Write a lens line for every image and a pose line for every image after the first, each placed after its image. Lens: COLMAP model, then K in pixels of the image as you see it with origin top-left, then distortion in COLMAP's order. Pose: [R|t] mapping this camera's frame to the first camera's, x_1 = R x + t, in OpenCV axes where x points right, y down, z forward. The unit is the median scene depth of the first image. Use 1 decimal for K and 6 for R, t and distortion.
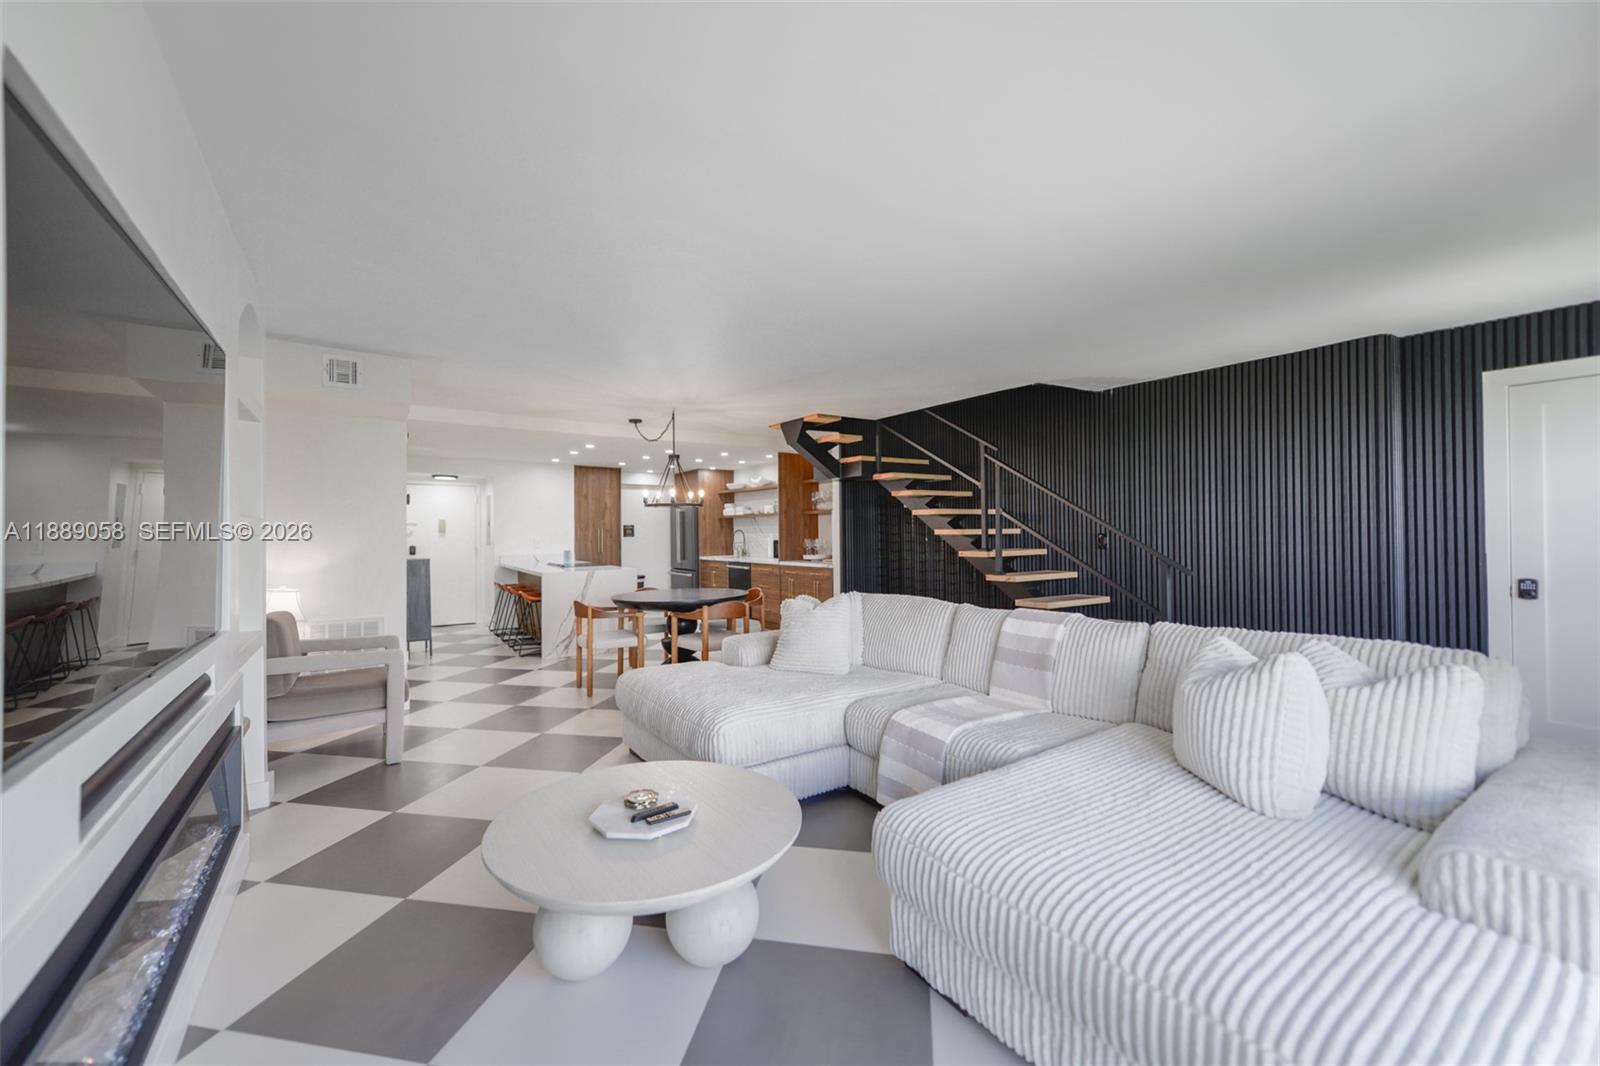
lens RADIAL K [[627.7, 0, 789.4], [0, 627.7, 526.1], [0, 0, 1]] dist [0.000943, -0.000645]
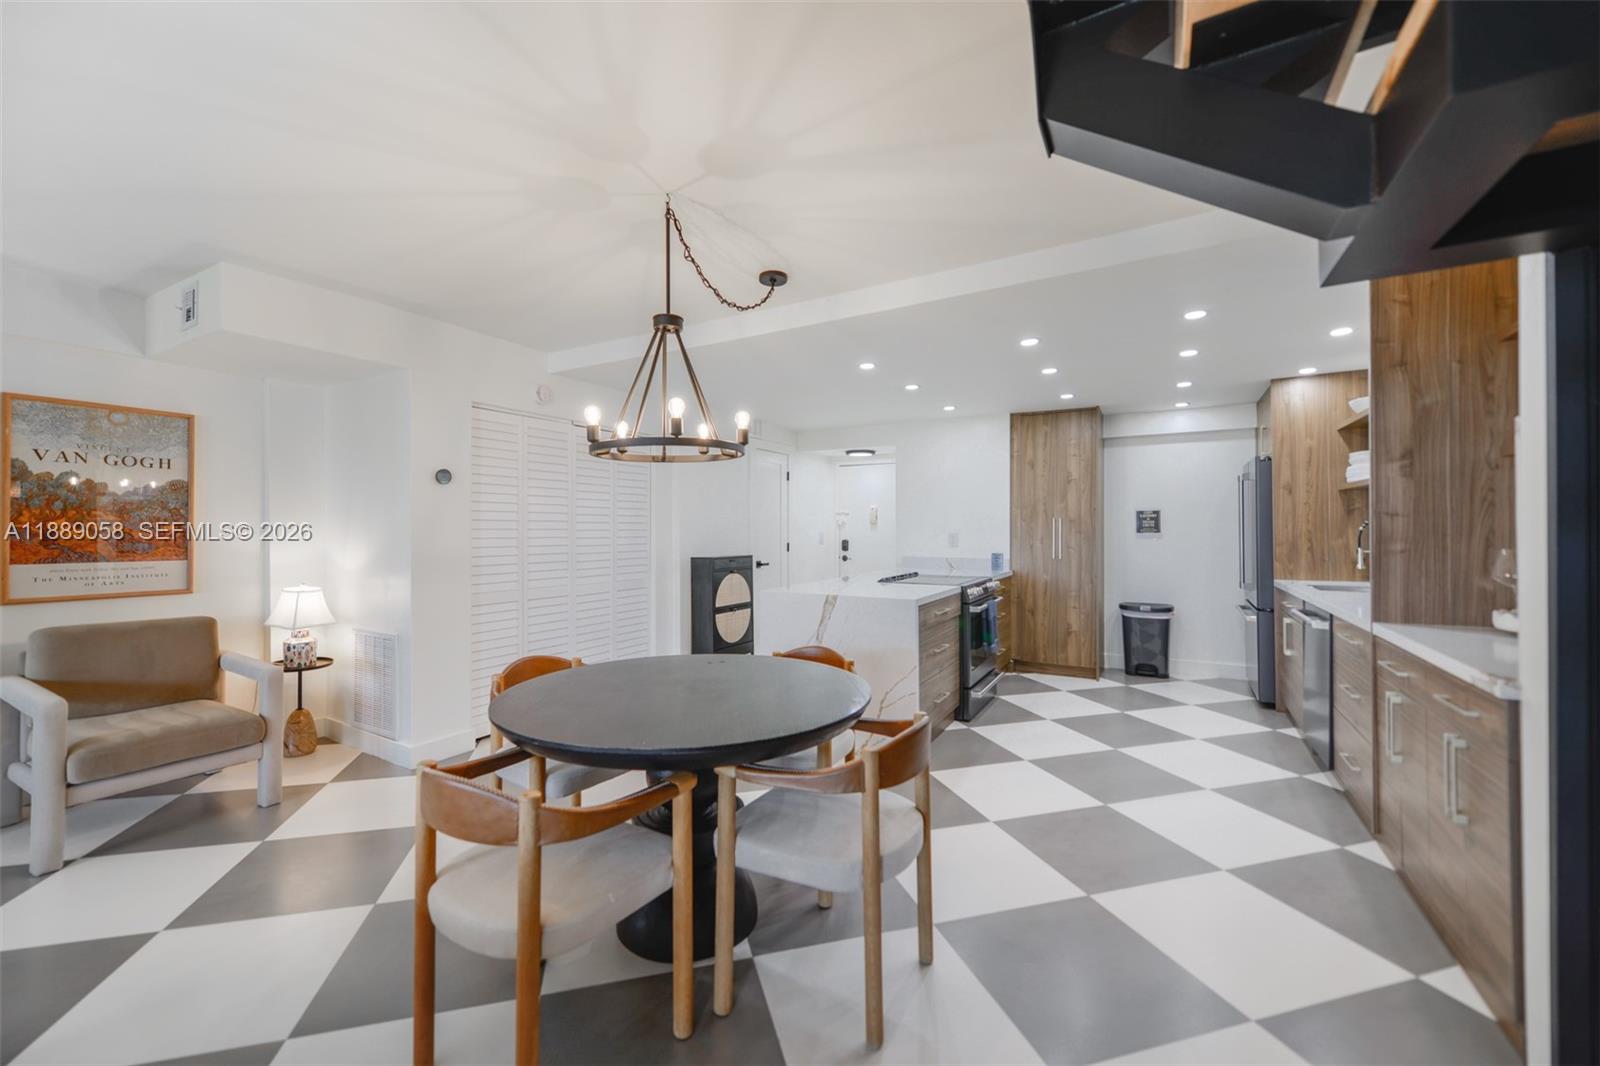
lens RADIAL K [[627.7, 0, 789.4], [0, 627.7, 526.1], [0, 0, 1]] dist [0.000943, -0.000645]
pose [[0.428391, 0.003650, -0.903586, 0.118247], [0.007700, 0.999941, 0.007689, 0.005912], [0.903561, -0.010252, 0.428337, 0.554039]]
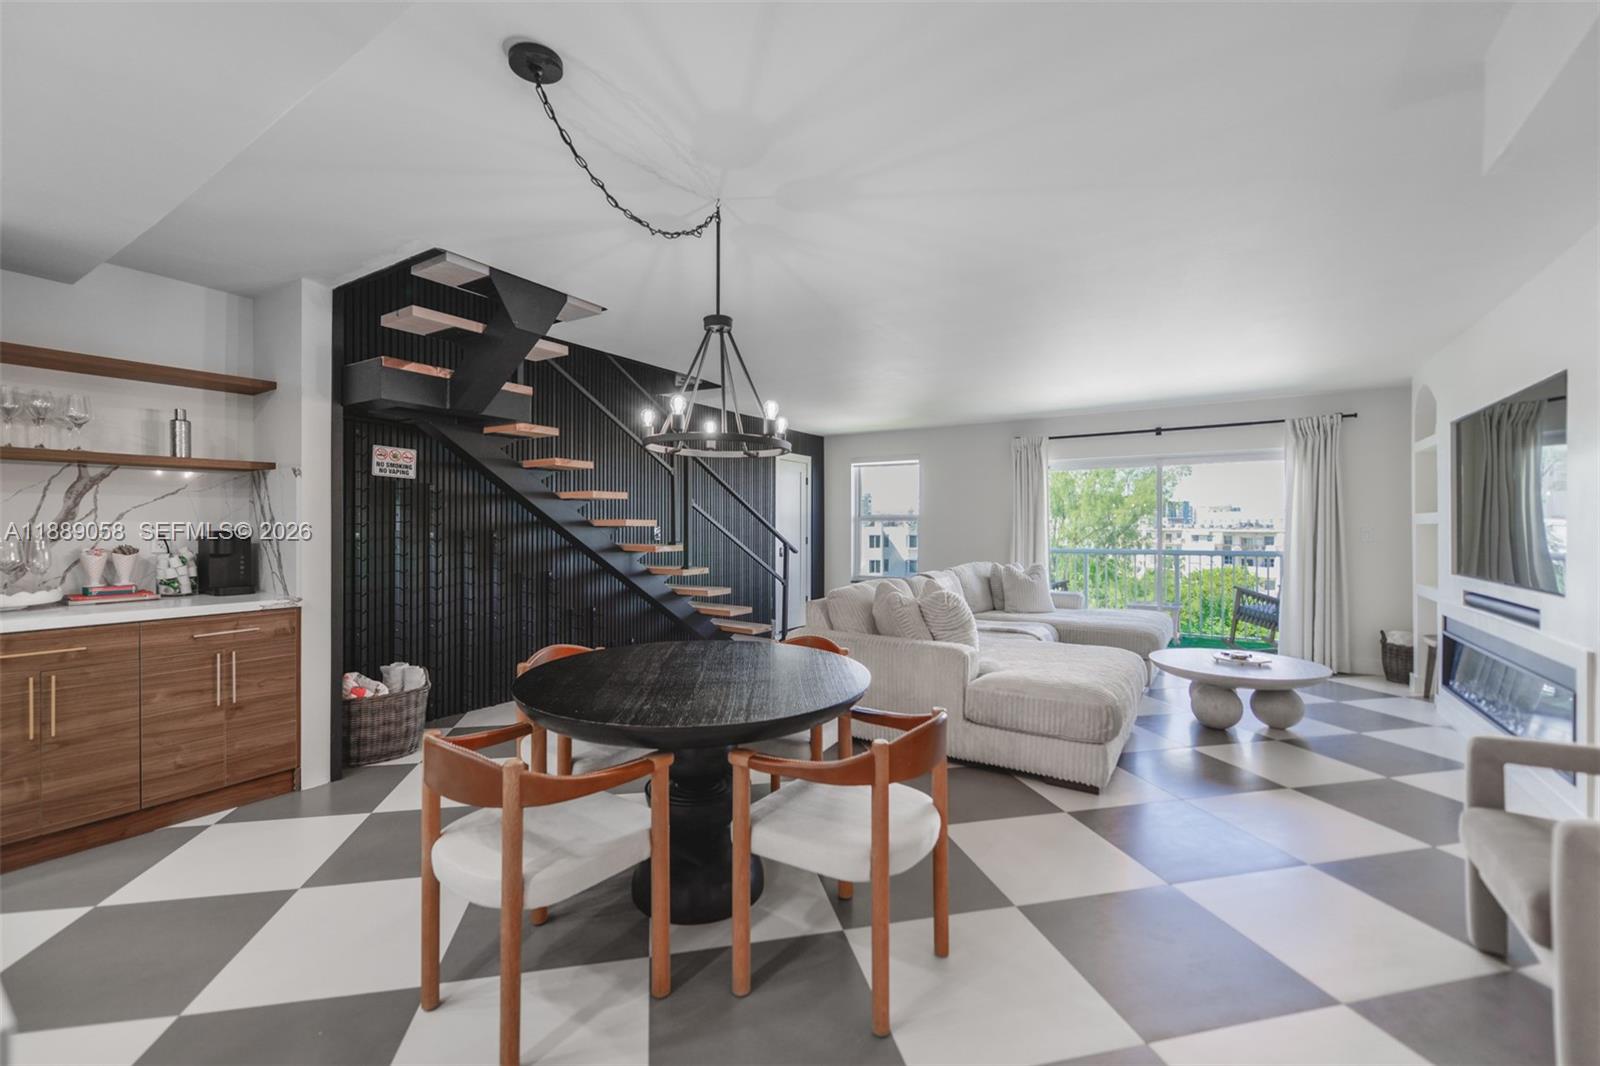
lens RADIAL K [[656.6, 0, 792.4], [0, 656.6, 526.0], [0, 0, 1]] dist [0.000391, -0.000554]
pose [[-0.378898, 0.008926, 0.925396, -0.356895], [-0.009192, 0.999868, -0.013408, 0.013303], [-0.925393, -0.013586, -0.378766, 0.681469]]
